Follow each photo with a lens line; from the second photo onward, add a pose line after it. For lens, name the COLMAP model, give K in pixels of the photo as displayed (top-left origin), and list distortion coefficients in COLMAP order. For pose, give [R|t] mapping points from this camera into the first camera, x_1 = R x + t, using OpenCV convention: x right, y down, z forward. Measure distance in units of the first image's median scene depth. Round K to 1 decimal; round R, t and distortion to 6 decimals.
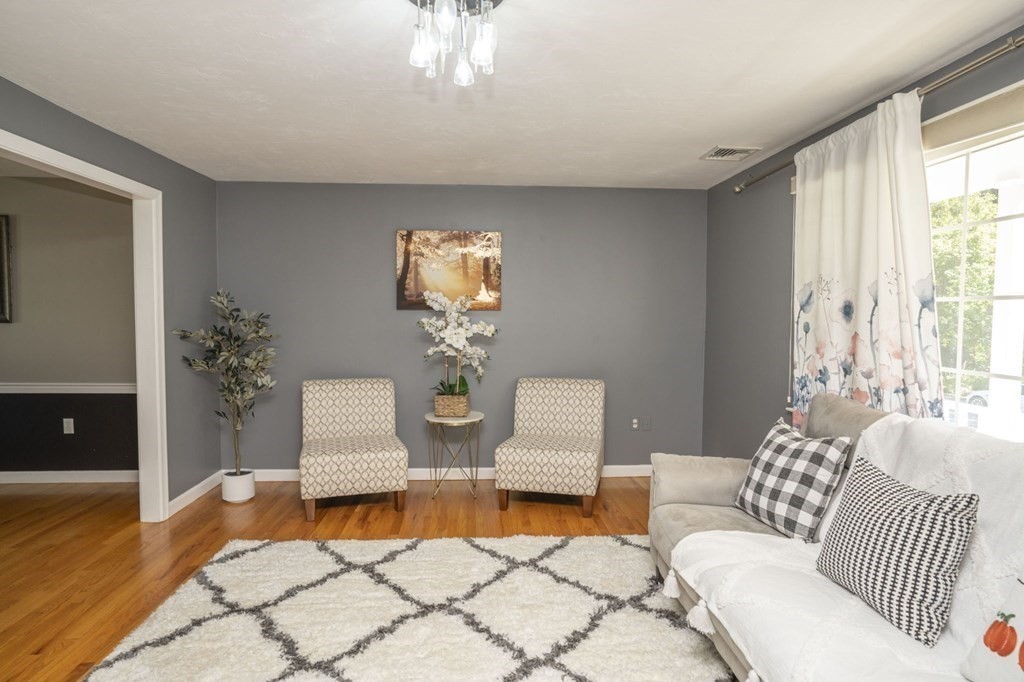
lens RADIAL K [[560.7, 0, 512.0], [0, 560.7, 341.0], [0, 0, 1]] dist [-0.064556, 0.041918]
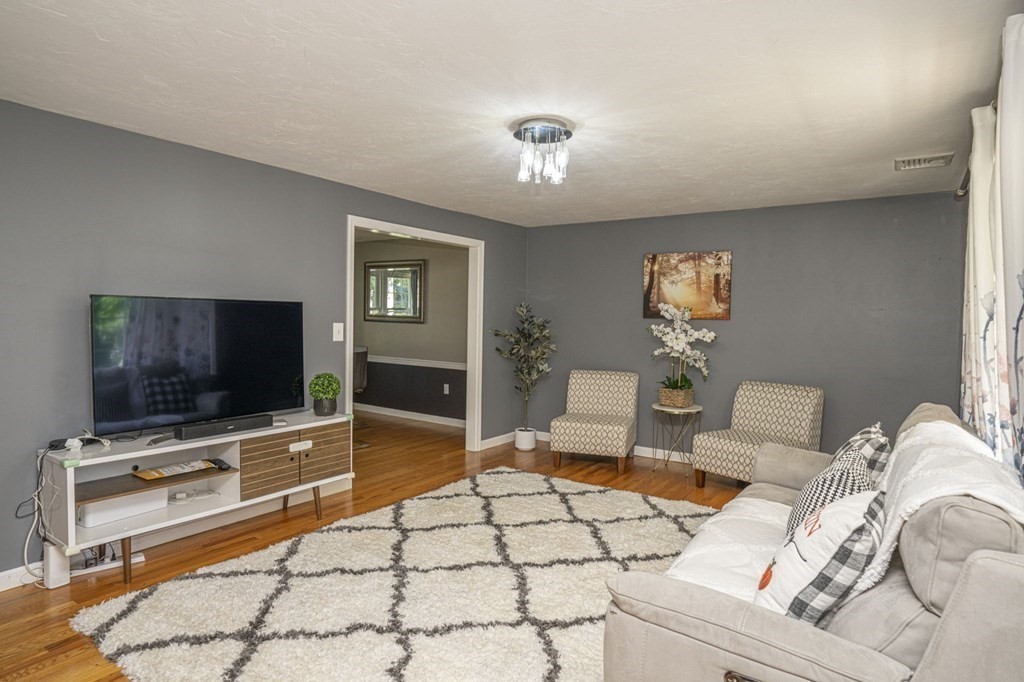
lens RADIAL K [[560.7, 0, 512.0], [0, 560.7, 341.0], [0, 0, 1]] dist [-0.064556, 0.041918]
pose [[0.783519, 0.034899, -0.620387, 0.379393], [-0.044485, 0.999010, 0.000015, 0.008581], [0.619774, 0.027586, 0.784295, -0.175685]]
